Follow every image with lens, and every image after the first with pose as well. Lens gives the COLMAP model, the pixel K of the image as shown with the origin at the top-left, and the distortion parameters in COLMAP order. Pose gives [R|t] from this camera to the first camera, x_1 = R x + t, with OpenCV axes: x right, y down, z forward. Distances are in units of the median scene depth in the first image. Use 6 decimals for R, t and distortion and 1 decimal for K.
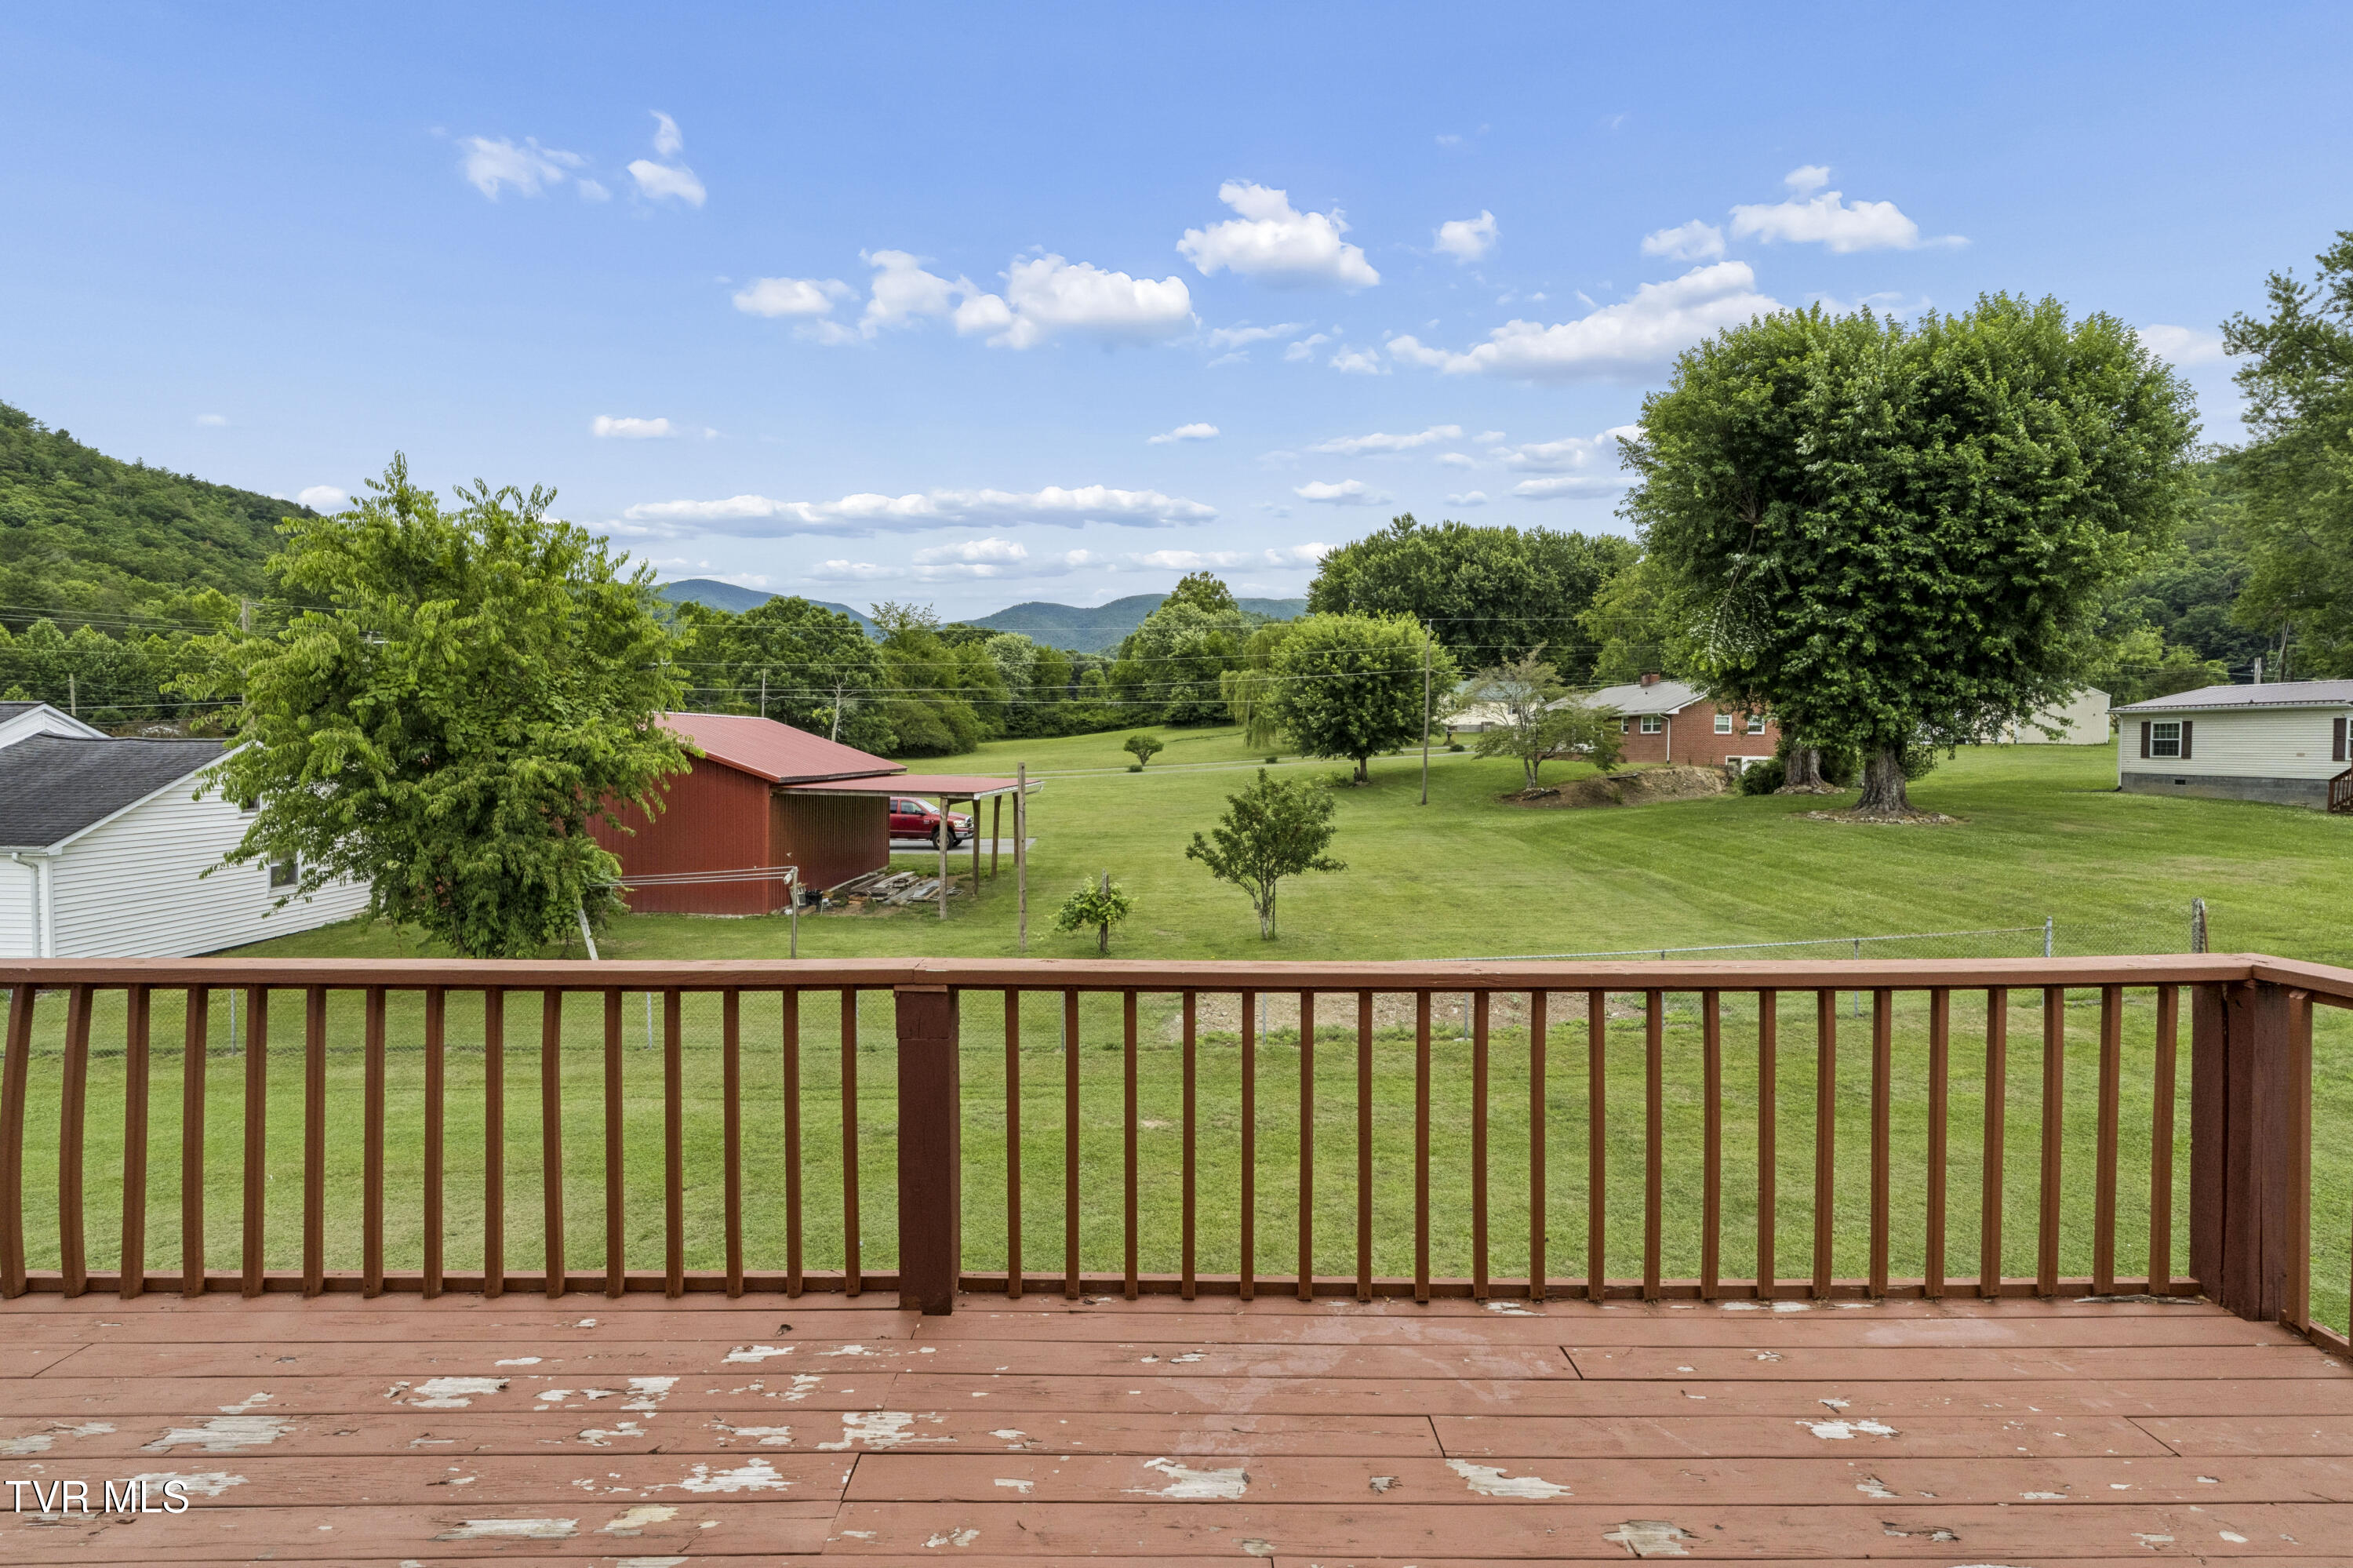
lens RADIAL K [[1049.6, 0, 1190.7], [0, 1049.6, 758.9], [0, 0, 1]] dist [0.016531, -0.000657]
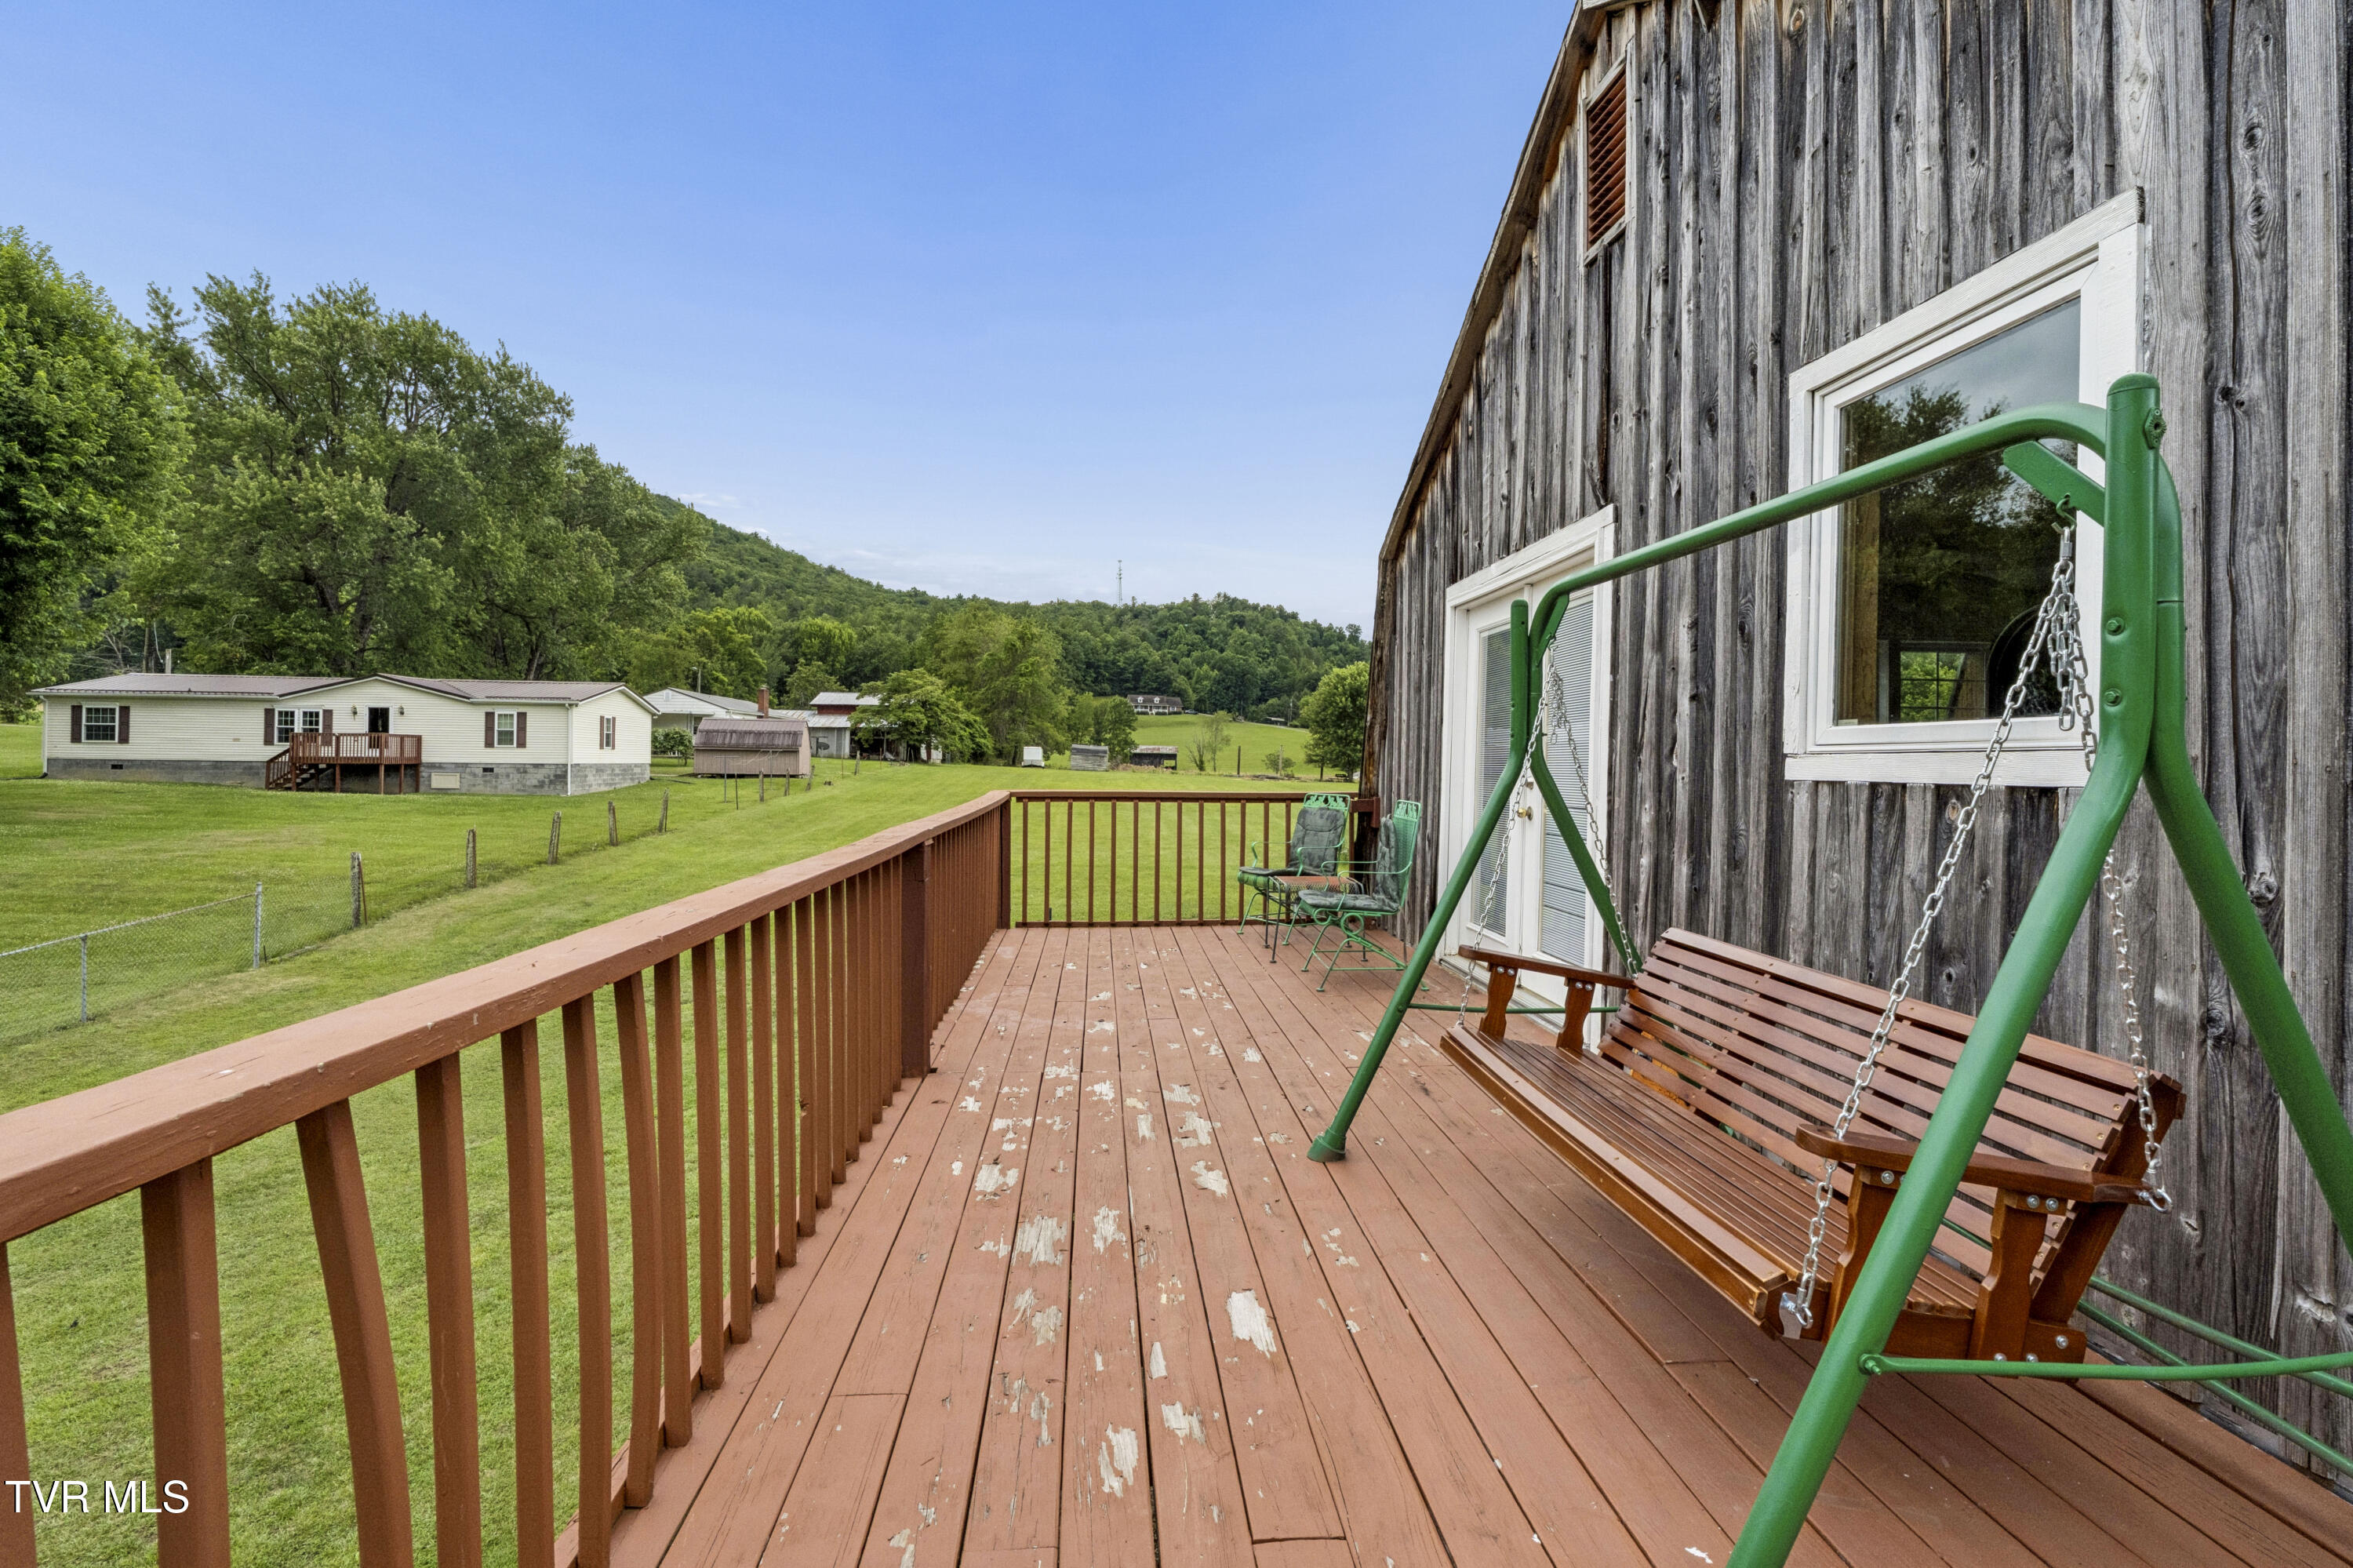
lens RADIAL K [[1049.6, 0, 1190.7], [0, 1049.6, 758.9], [0, 0, 1]] dist [0.016531, -0.000657]
pose [[-0.064381, -0.008787, 0.997887, -0.177912], [0.003364, 0.999954, 0.009022, 0.011724], [-0.997920, 0.003938, -0.064348, 0.082092]]
